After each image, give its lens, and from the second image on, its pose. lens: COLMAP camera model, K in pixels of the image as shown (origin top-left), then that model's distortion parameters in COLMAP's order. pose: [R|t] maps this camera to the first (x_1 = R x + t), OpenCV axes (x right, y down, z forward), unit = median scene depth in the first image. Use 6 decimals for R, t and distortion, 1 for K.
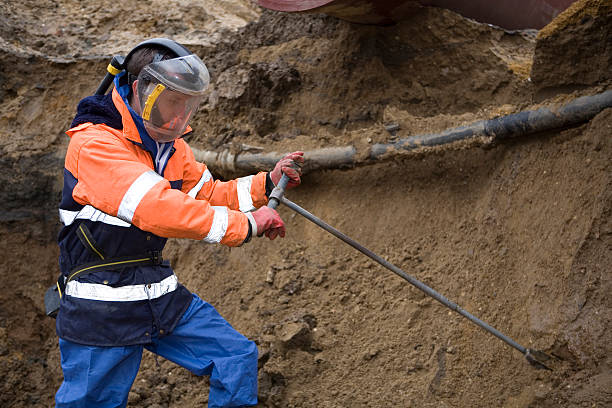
lens RADIAL K [[686.4, 0, 305.7], [0, 686.4, 204.2], [0, 0, 1]] dist [0.021355, 0.000000]
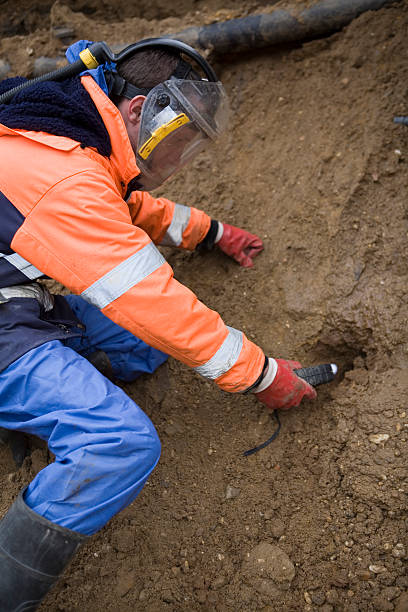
lens RADIAL K [[686.4, 0, 193.9], [0, 686.4, 262.3], [0, 0, 1]] dist [0.021355, 0.000000]
pose [[0.930281, -0.027032, 0.365850, -0.019135], [-0.017077, 0.993009, 0.116794, 0.045770], [-0.366449, -0.114899, 0.923316, 0.335917]]
